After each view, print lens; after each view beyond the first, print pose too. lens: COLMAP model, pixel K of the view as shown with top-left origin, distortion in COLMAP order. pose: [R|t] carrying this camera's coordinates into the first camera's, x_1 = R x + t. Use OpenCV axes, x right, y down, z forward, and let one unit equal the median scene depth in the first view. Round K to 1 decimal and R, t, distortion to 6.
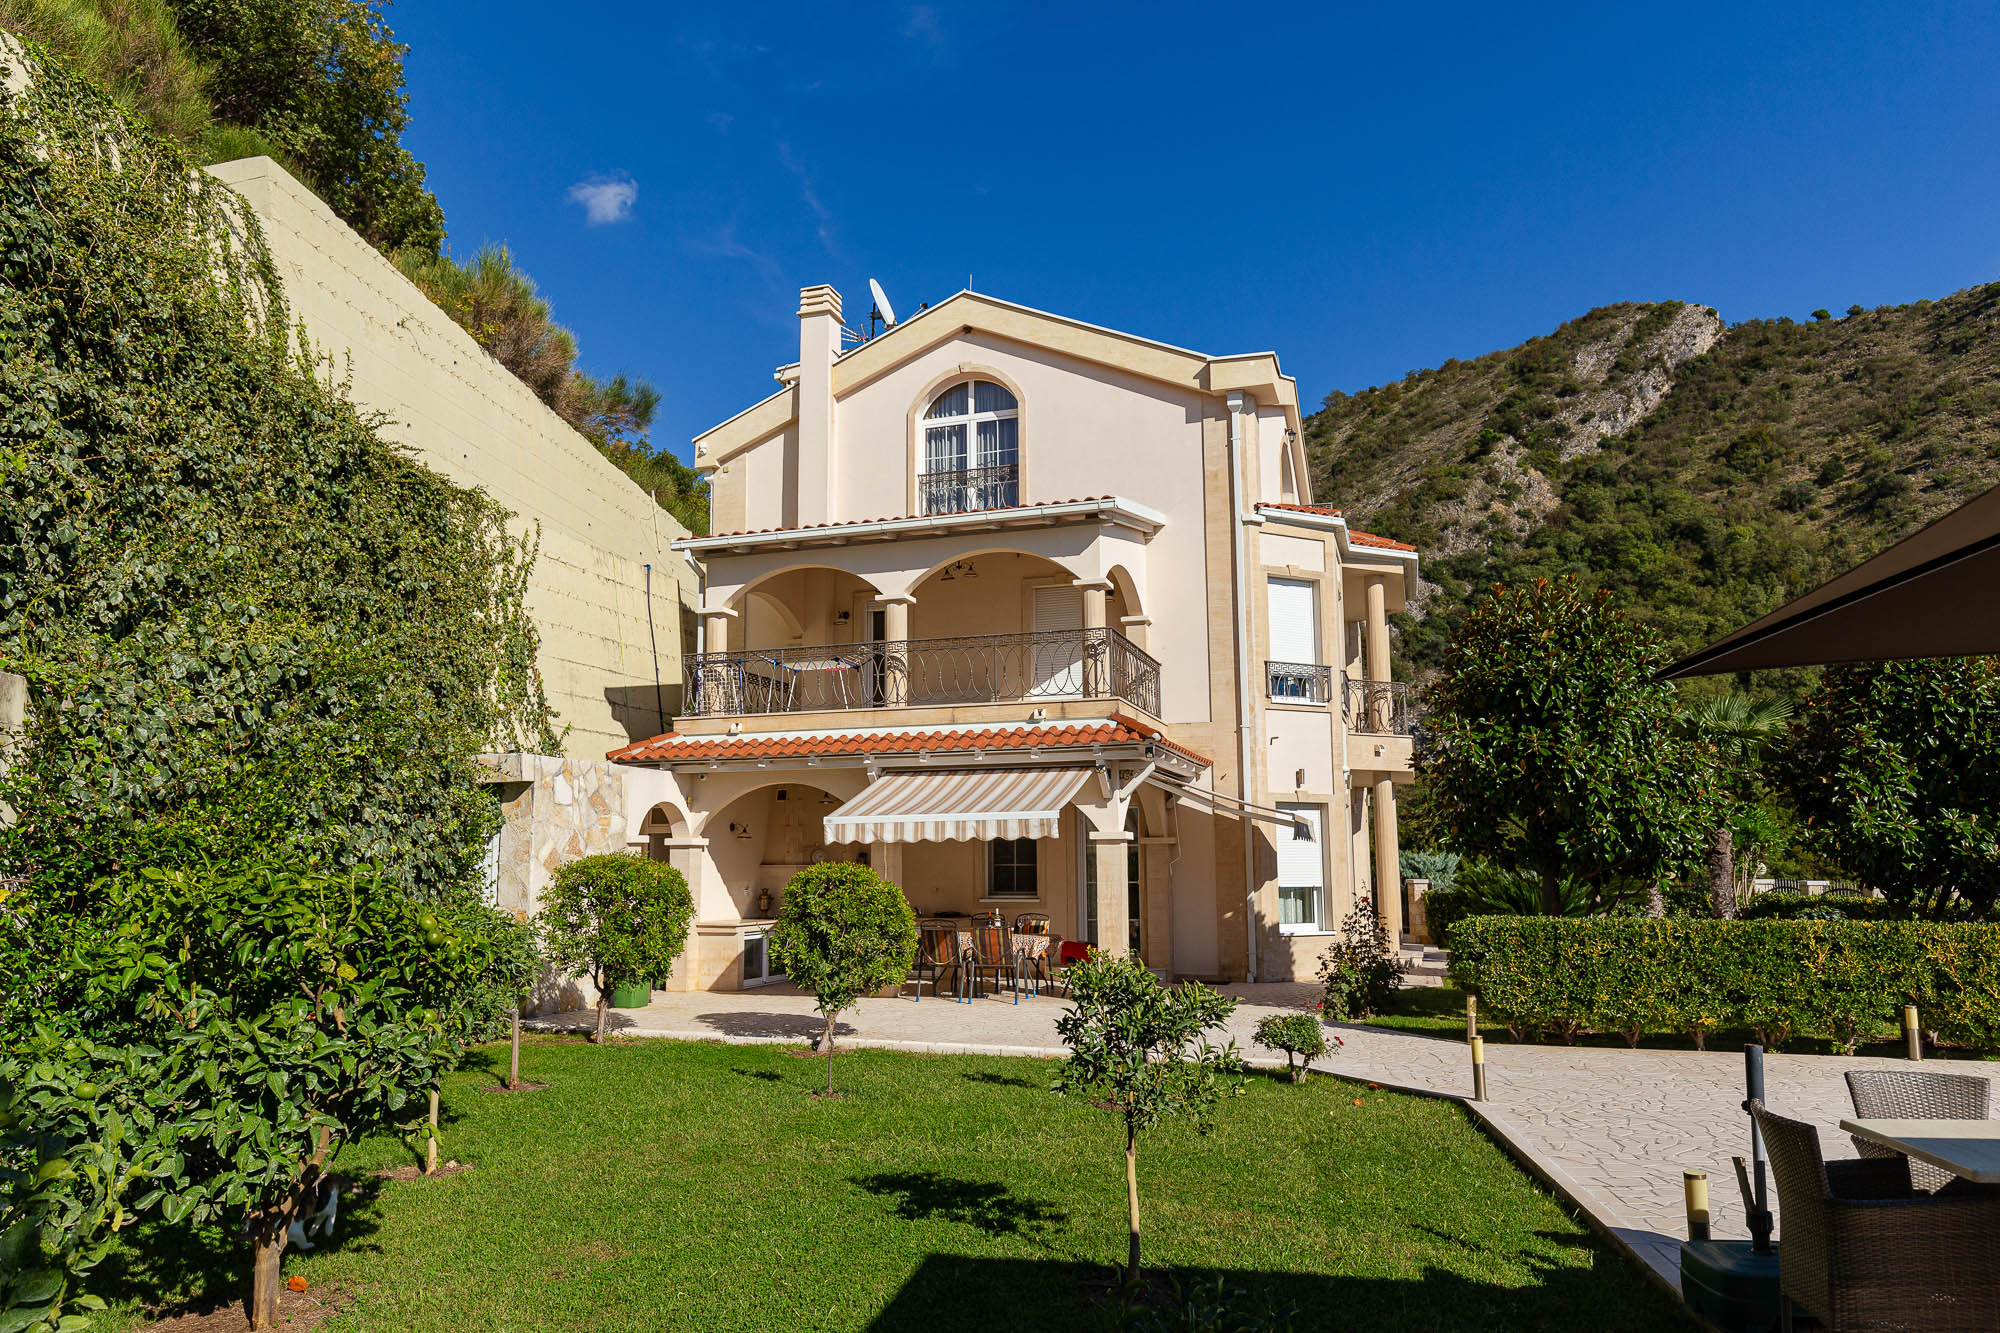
lens RADIAL K [[1322.2, 0, 1001.0], [0, 1322.2, 669.0], [0, 0, 1]] dist [-0.000297, -0.000450]
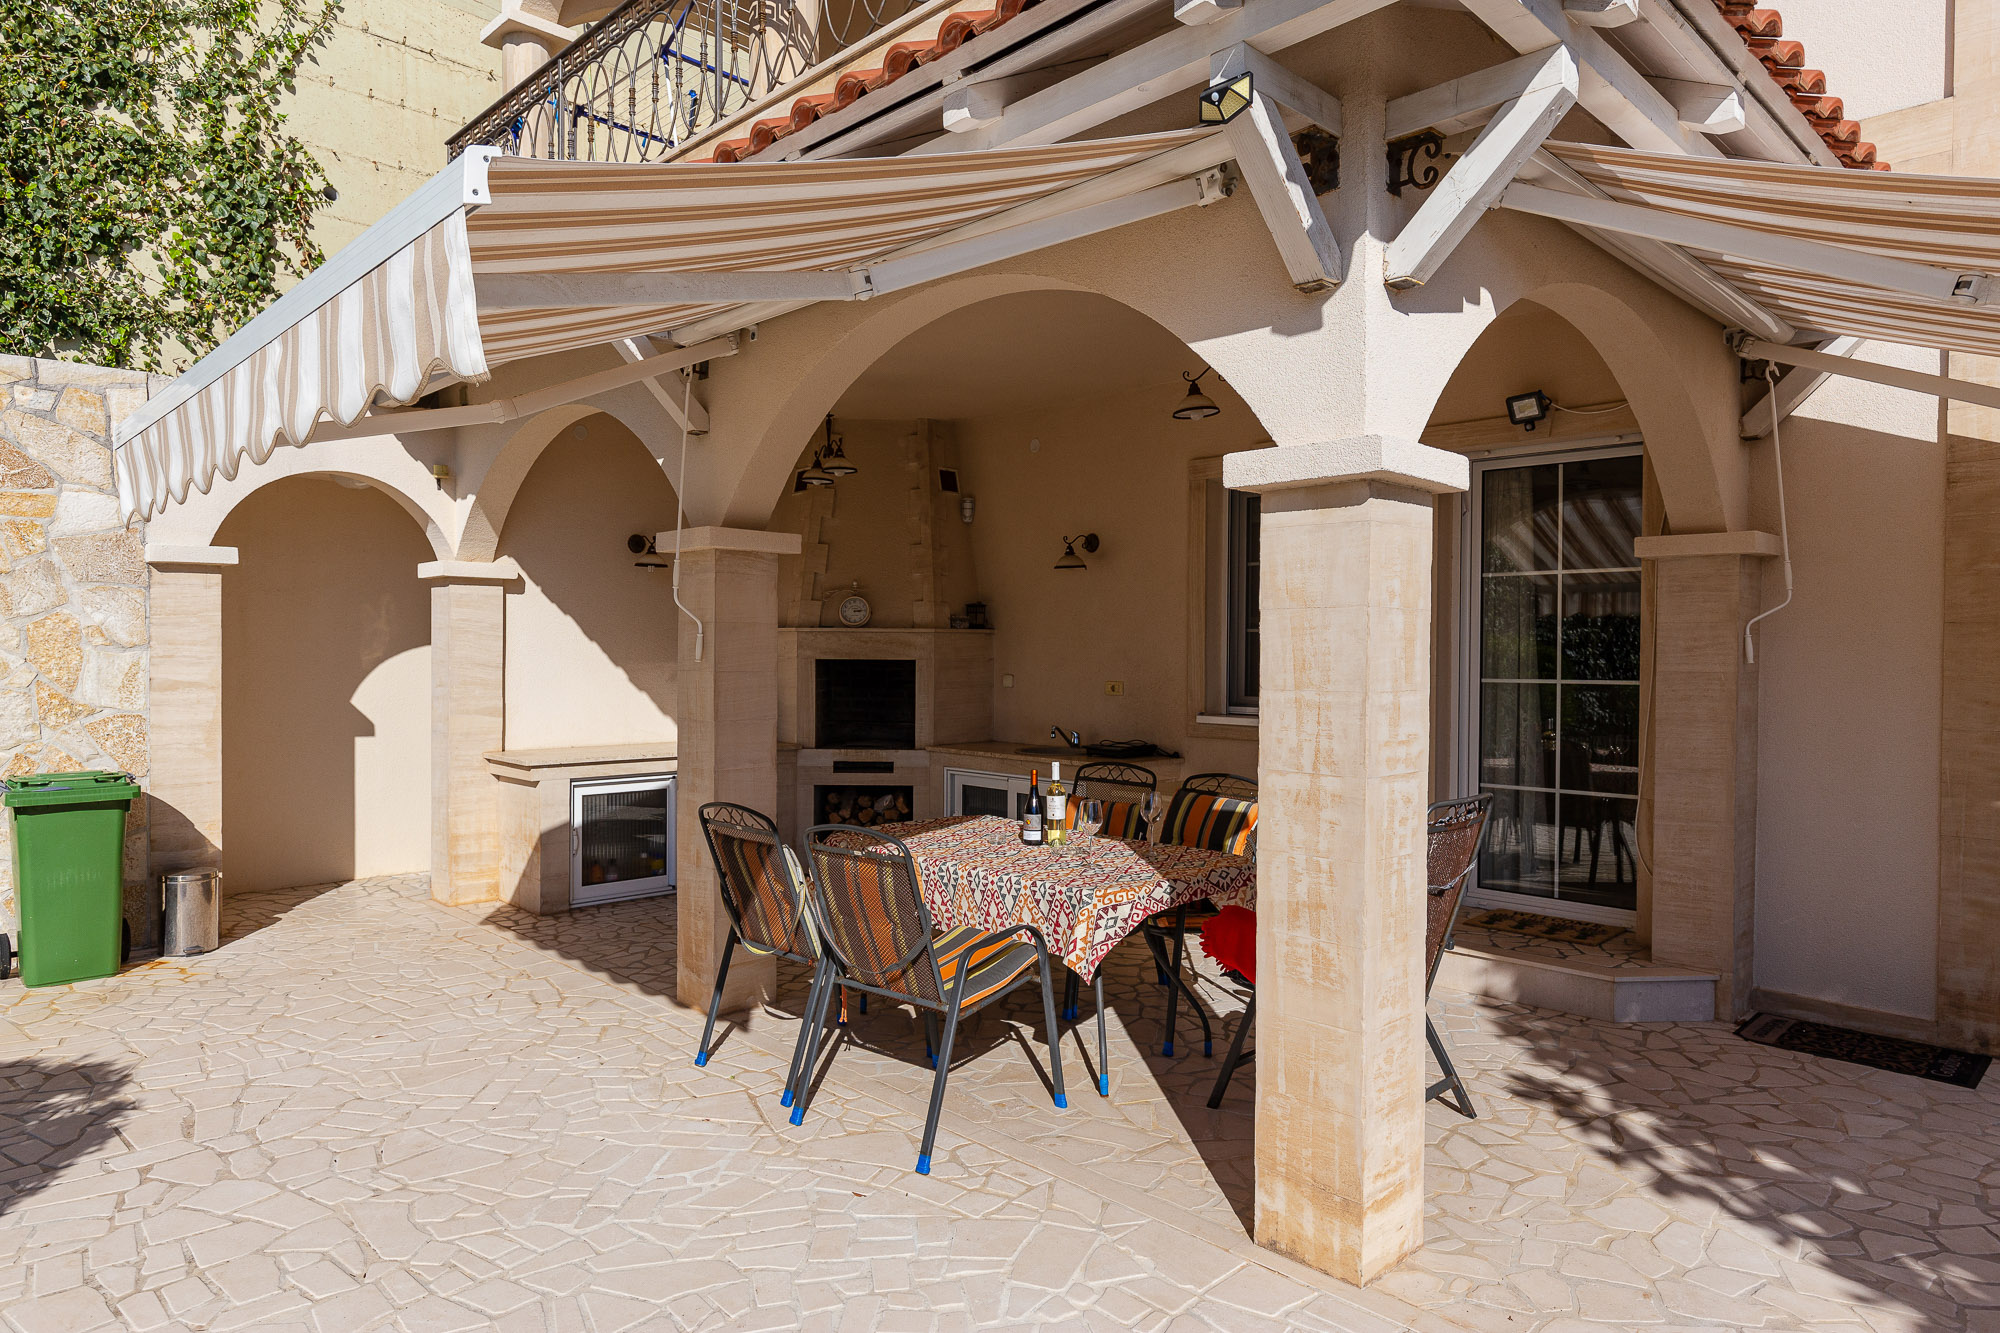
lens RADIAL K [[1225.4, 0, 1004.9], [0, 1225.4, 660.4], [0, 0, 1]] dist [0.005077, 0.001134]
pose [[0.885051, 0.015540, -0.465235, 0.112968], [0.057890, 0.988010, 0.143128, 0.111514], [0.461881, -0.153608, 0.873539, 0.716198]]
